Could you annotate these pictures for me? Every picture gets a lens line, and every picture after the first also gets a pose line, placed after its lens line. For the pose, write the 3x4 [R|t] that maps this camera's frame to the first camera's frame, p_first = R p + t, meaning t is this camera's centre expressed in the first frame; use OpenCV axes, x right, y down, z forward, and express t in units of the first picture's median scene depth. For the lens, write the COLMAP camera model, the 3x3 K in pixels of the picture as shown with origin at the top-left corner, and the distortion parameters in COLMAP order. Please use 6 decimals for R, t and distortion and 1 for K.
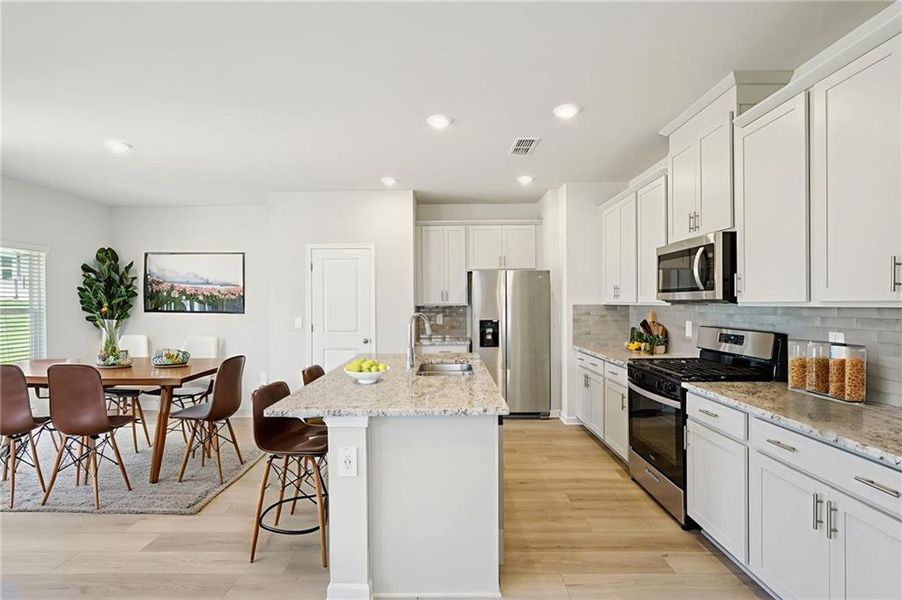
lens RADIAL K [[416.5, 0, 448.2], [0, 416.5, 305.1], [0, 0, 1]] dist [-0.000724, 0.000070]
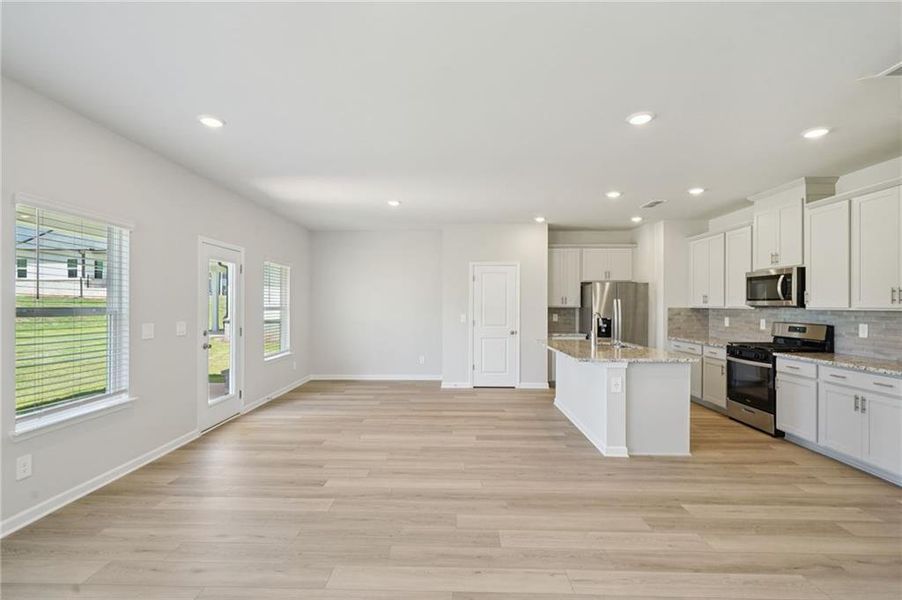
lens RADIAL K [[416.5, 0, 452.7], [0, 416.5, 304.1], [0, 0, 1]] dist [-0.000724, 0.000070]
pose [[0.999834, 0.009893, -0.015271, -0.709389], [-0.009987, 0.999932, -0.006097, 0.004434], [0.015210, 0.006249, 0.999865, -0.720085]]
